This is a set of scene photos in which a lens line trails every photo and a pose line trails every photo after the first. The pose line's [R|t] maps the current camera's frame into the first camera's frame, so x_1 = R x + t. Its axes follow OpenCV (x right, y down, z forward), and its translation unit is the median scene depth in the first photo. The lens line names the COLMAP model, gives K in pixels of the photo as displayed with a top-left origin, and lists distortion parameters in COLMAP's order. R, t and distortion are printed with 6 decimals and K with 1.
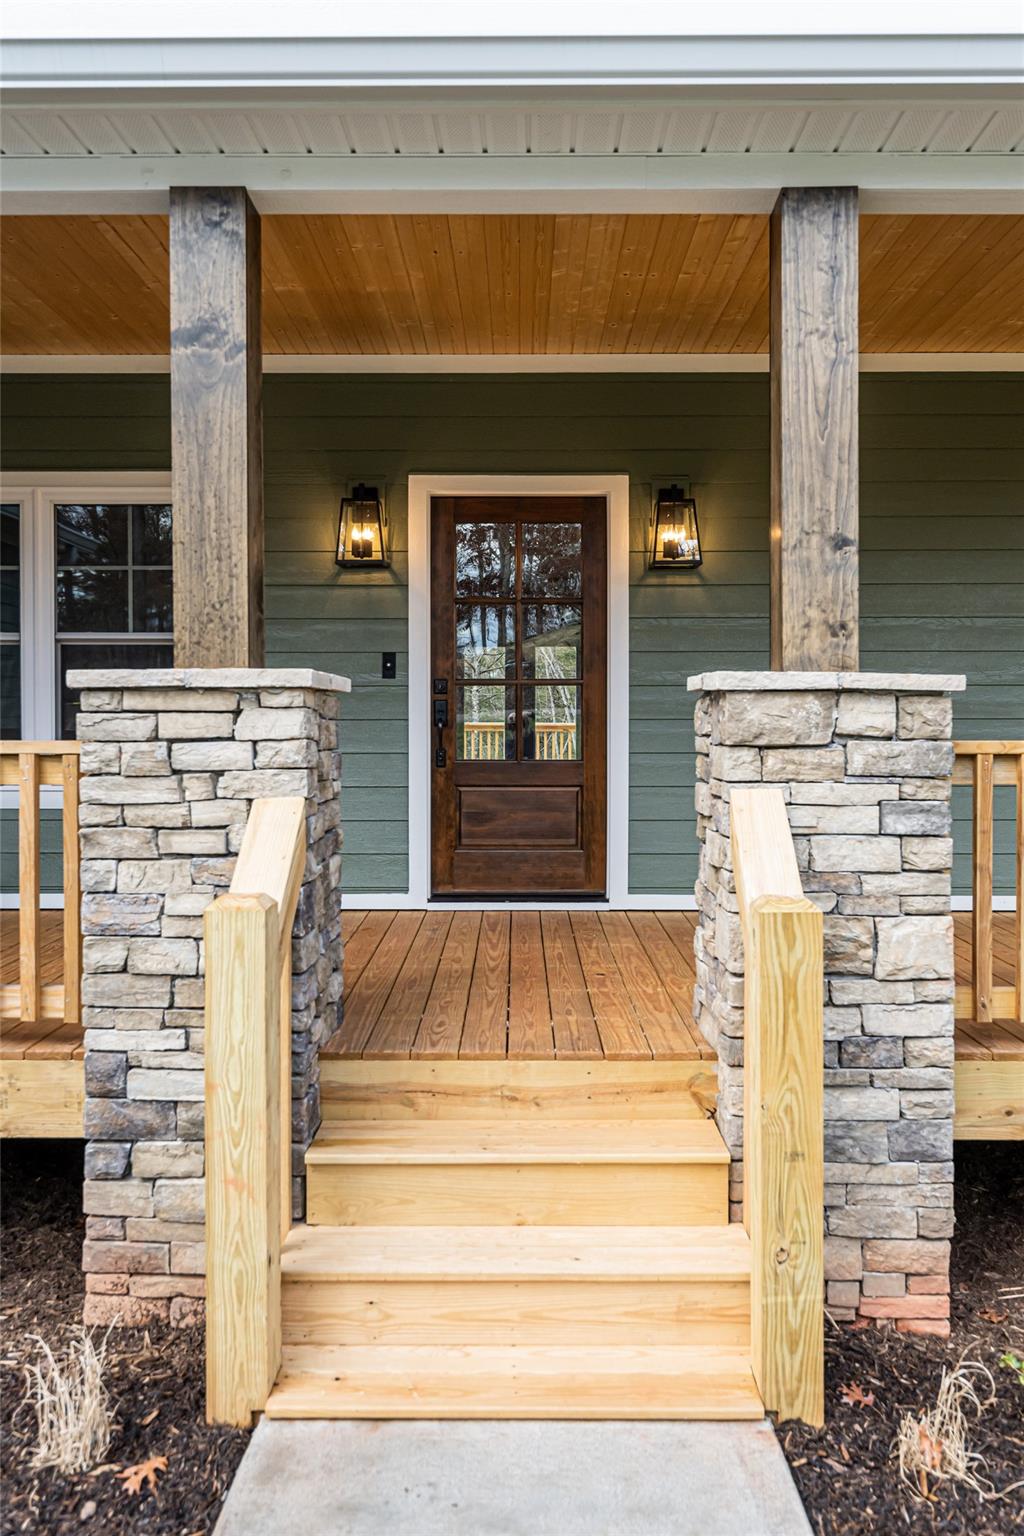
lens RADIAL K [[1133.5, 0, 512.0], [0, 1133.5, 768.0], [0, 0, 1]] dist [0.000183, -0.000017]
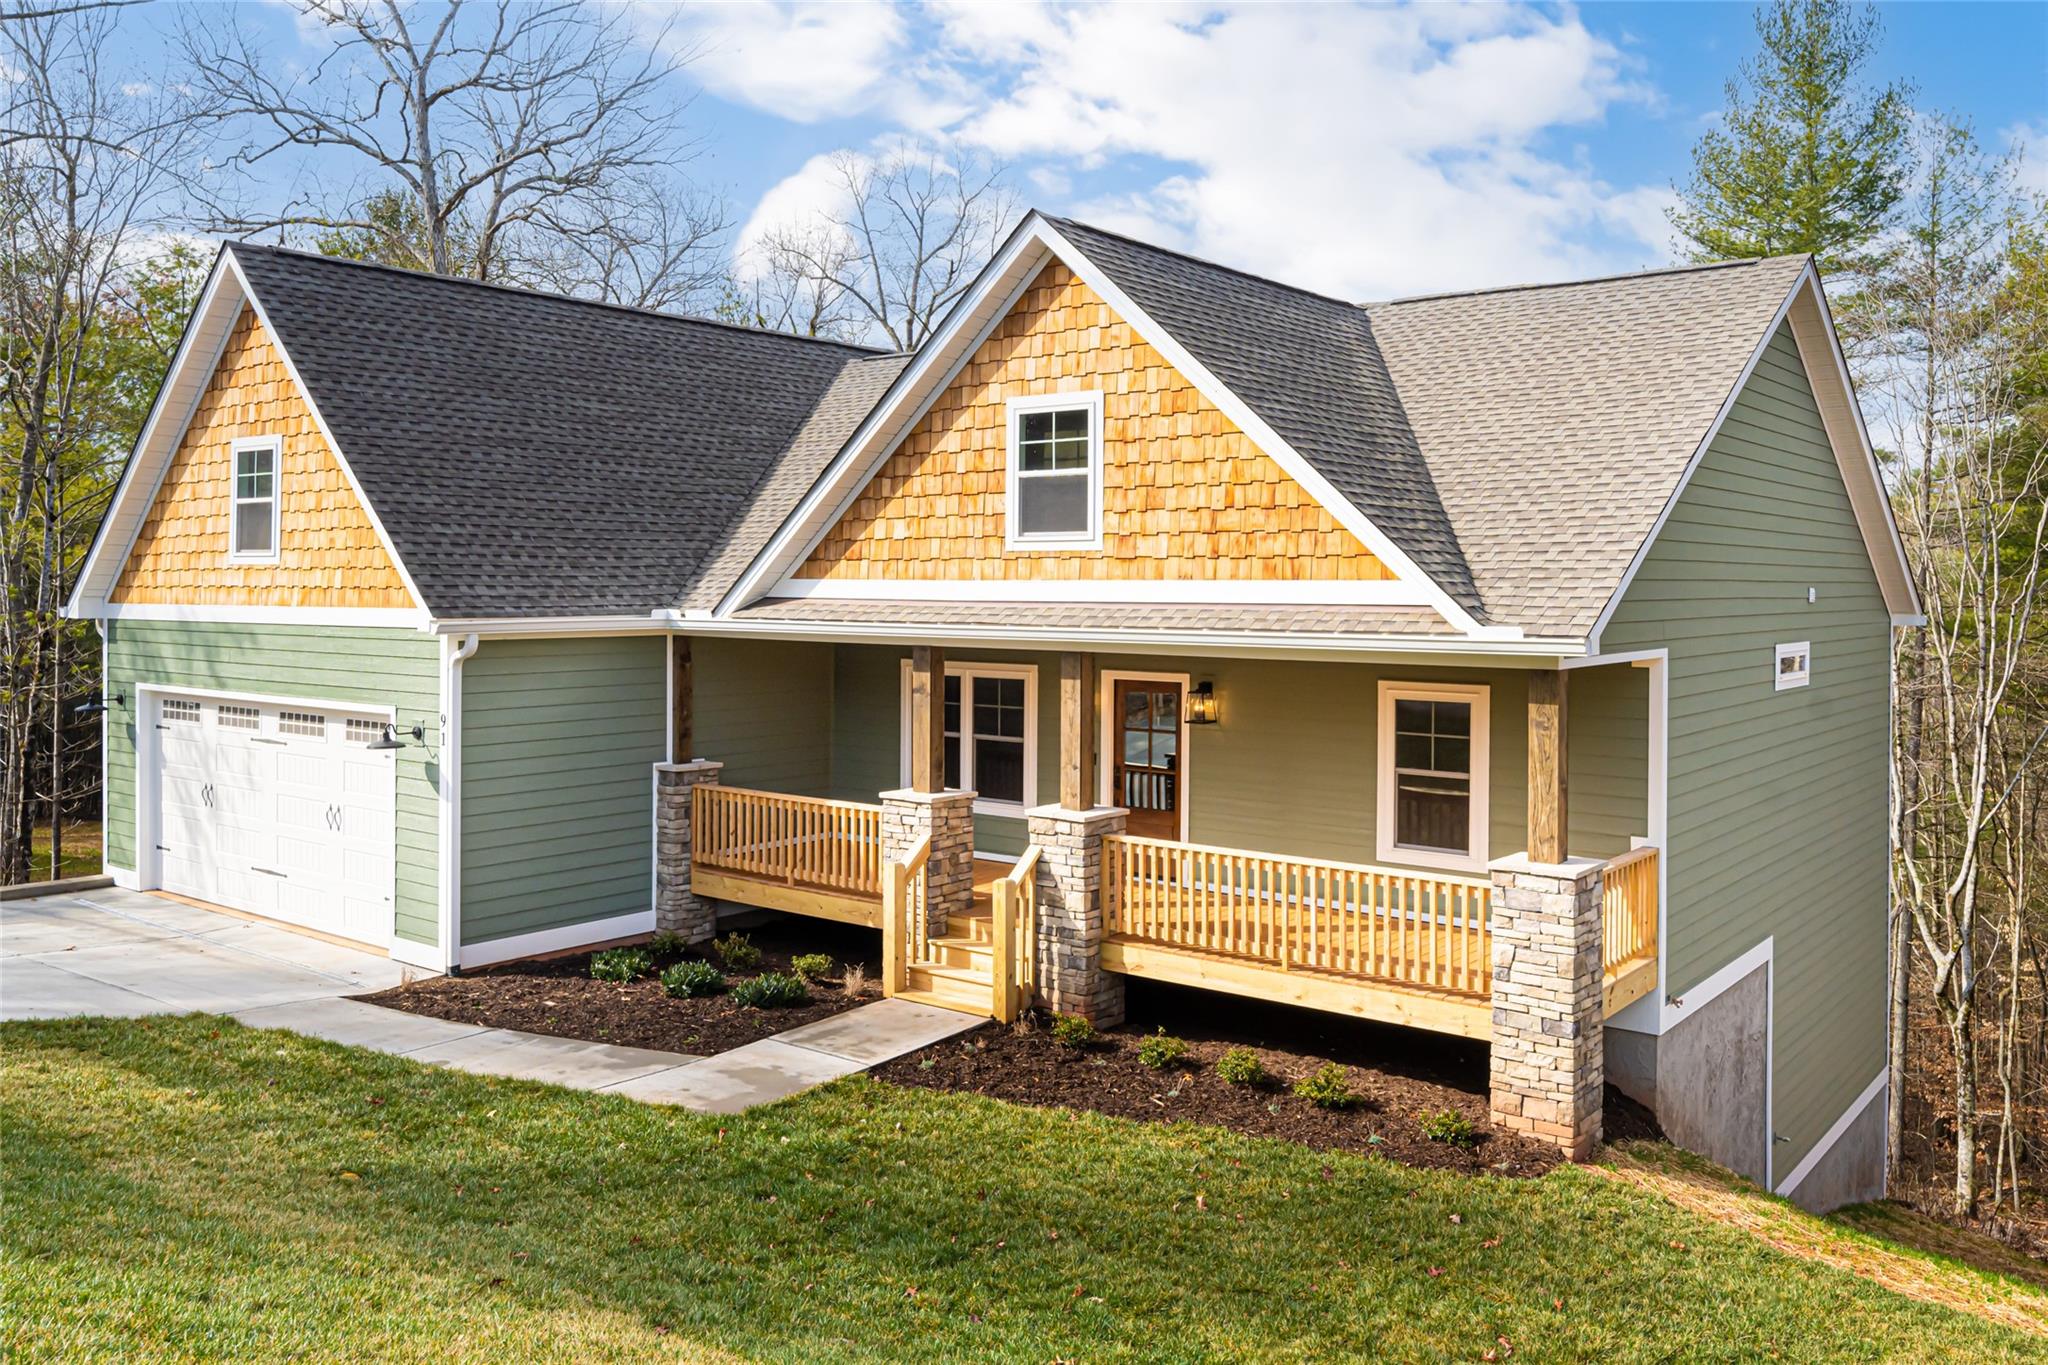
lens RADIAL K [[1622.6, 0, 1024.0], [0, 1622.6, 682.5], [0, 0, 1]] dist [0.000197, -0.000022]
pose [[0.788548, 0.037450, -0.613832, 2.865508], [-0.028193, 0.999296, 0.024749, -0.533158], [0.614327, -0.002210, 0.789048, -2.548560]]
